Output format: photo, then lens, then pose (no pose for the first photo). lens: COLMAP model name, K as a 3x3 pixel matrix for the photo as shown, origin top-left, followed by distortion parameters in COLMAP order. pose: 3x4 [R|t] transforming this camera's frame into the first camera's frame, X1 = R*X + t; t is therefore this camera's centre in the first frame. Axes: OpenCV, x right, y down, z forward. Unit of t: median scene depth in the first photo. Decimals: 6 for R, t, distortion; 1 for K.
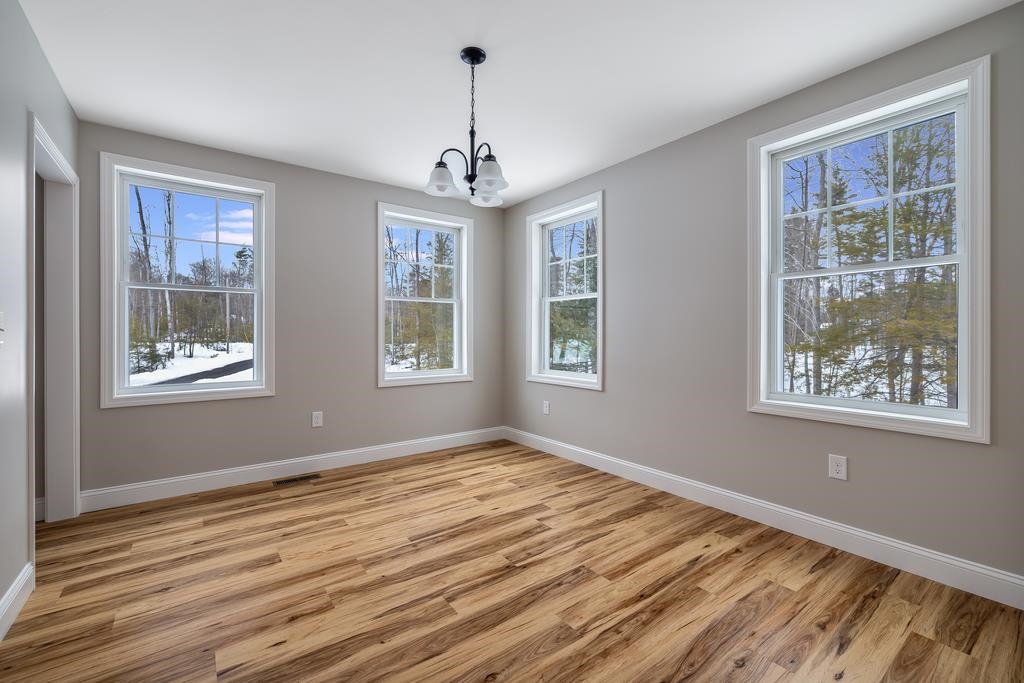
lens RADIAL K [[431.1, 0, 512.4], [0, 431.1, 336.0], [0, 0, 1]] dist [0.002386, 0.000196]
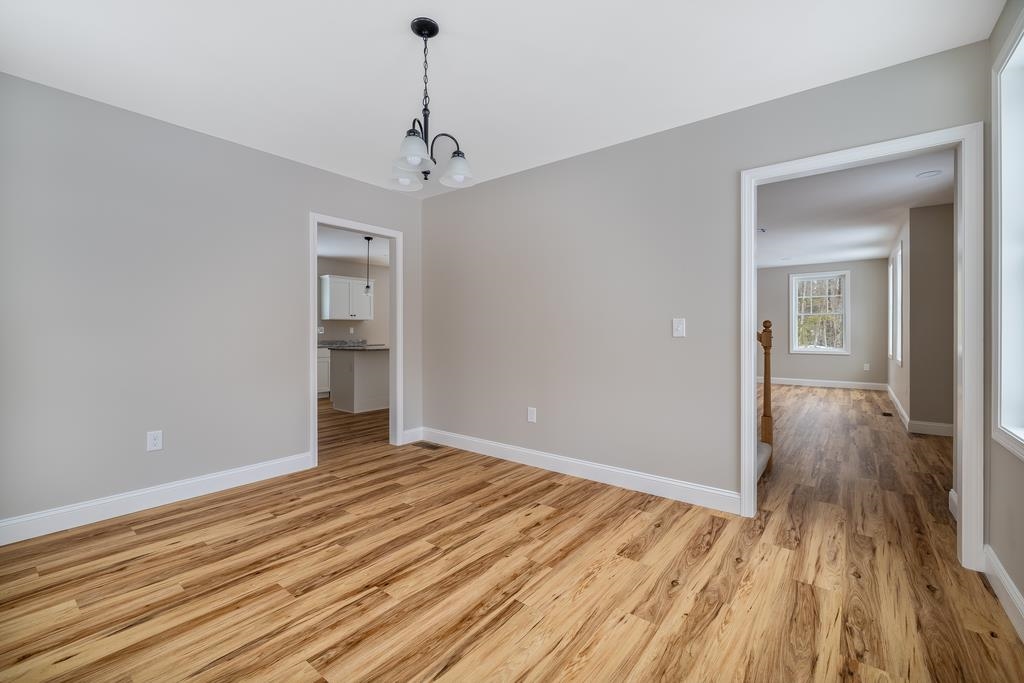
lens RADIAL K [[431.1, 0, 513.0], [0, 431.1, 334.3], [0, 0, 1]] dist [0.002386, 0.000196]
pose [[-0.964653, 0.000920, -0.263521, -0.030499], [-0.000412, 0.999987, 0.004997, -0.003979], [0.263523, 0.004929, -0.964641, 2.027530]]
